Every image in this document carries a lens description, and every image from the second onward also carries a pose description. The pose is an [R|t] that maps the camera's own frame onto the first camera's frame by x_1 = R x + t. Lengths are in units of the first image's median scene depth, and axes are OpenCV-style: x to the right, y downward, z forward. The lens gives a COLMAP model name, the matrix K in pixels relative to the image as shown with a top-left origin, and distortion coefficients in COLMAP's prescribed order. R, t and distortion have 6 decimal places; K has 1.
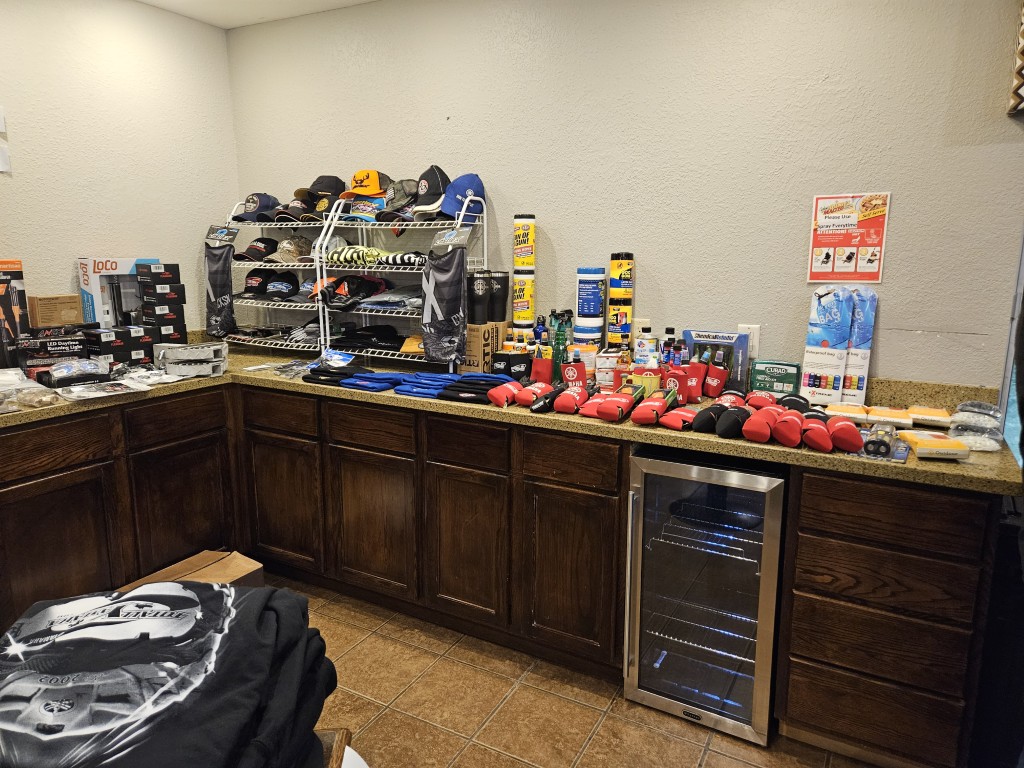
lens RADIAL K [[682.6, 0, 513.4], [0, 682.6, 378.7], [0, 0, 1]] dist [0.057296, -0.050790]
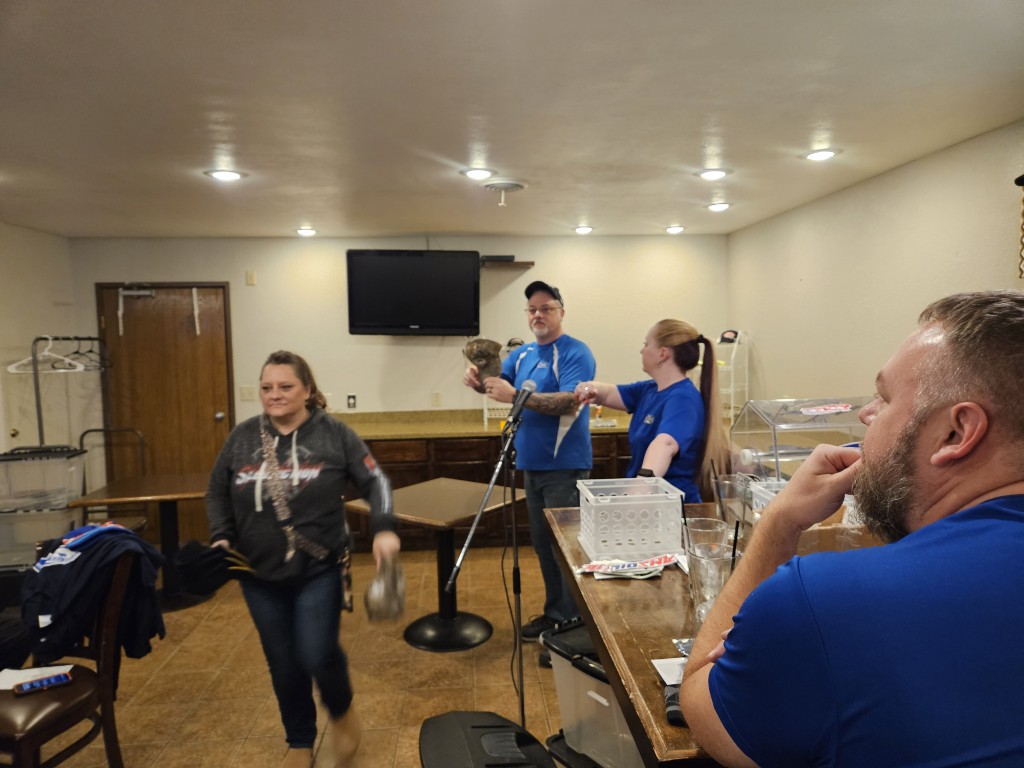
lens RADIAL K [[684.5, 0, 511.7], [0, 684.5, 375.2], [0, 0, 1]] dist [0.053034, -0.044231]
pose [[0.538831, 0.037010, -0.841601, 1.033793], [-0.135619, 0.989814, -0.043302, -0.004973], [0.831426, 0.137469, 0.538362, -0.439171]]
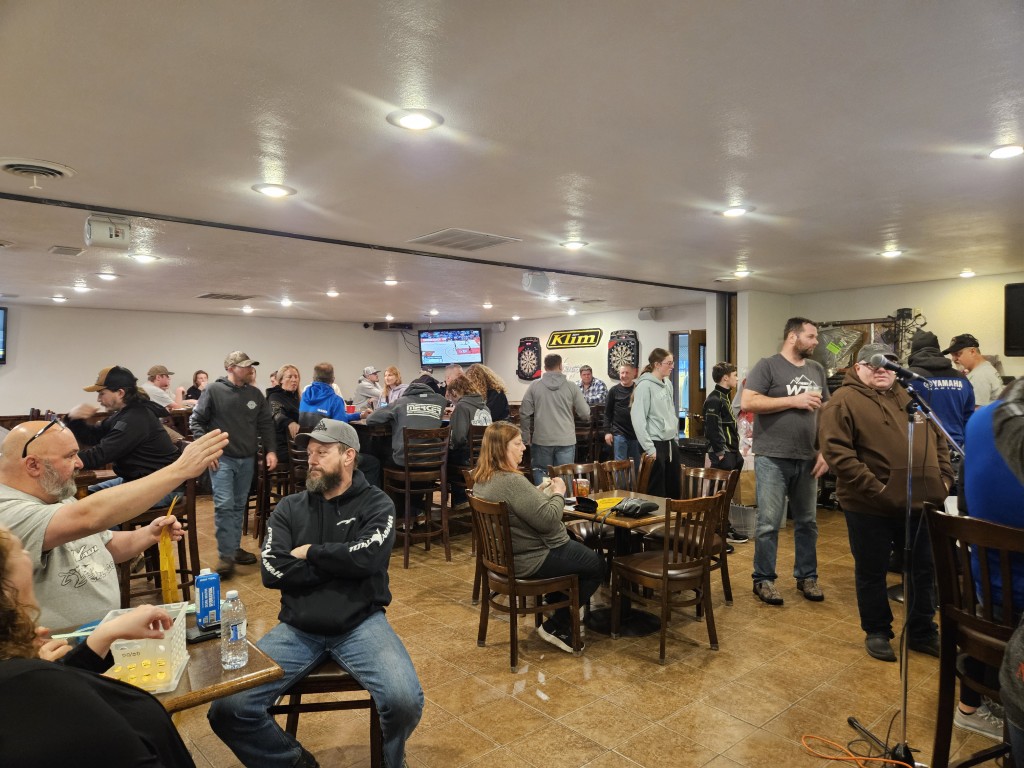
lens RADIAL K [[679.9, 0, 514.4], [0, 679.9, 403.6], [0, 0, 1]] dist [0.068351, -0.051547]
pose [[-0.342772, 0.036797, -0.938698, 2.010520], [-0.169707, 0.980367, 0.100400, 0.068086], [0.923963, 0.193717, -0.329798, -0.516651]]
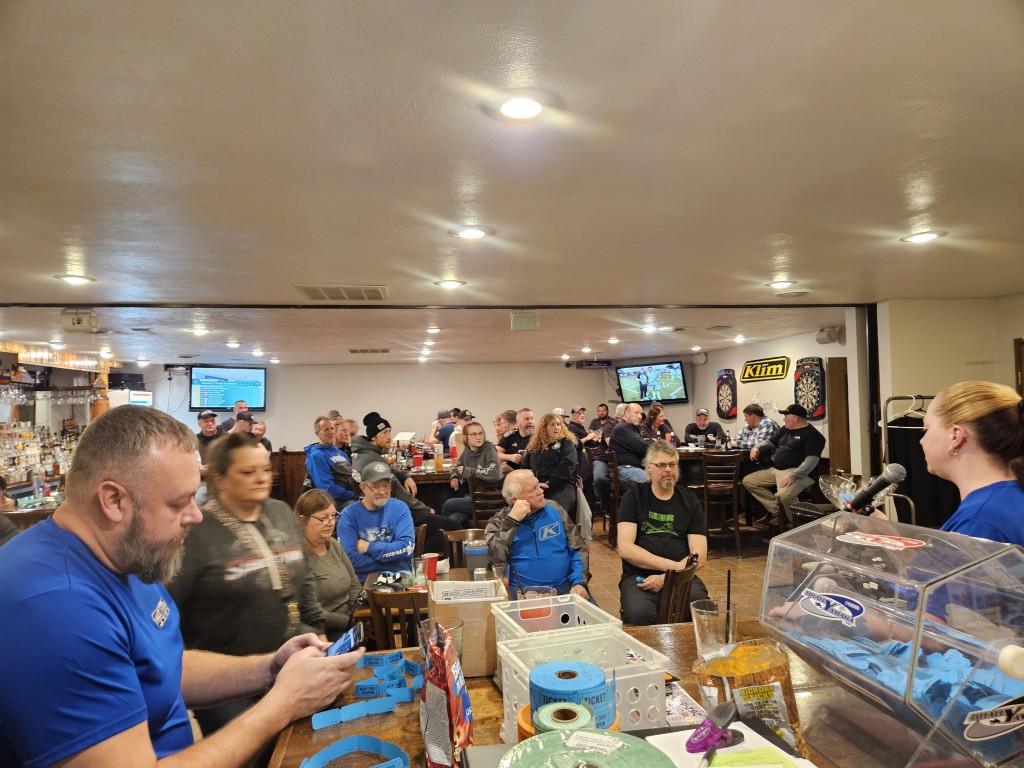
lens RADIAL K [[679.9, 0, 514.4], [0, 679.9, 403.6], [0, 0, 1]] dist [0.068351, -0.051547]
pose [[-0.789152, 0.006284, -0.614166, 1.037587], [-0.096269, 0.986323, 0.133789, -0.152841], [0.606607, 0.164705, -0.777753, 0.394712]]
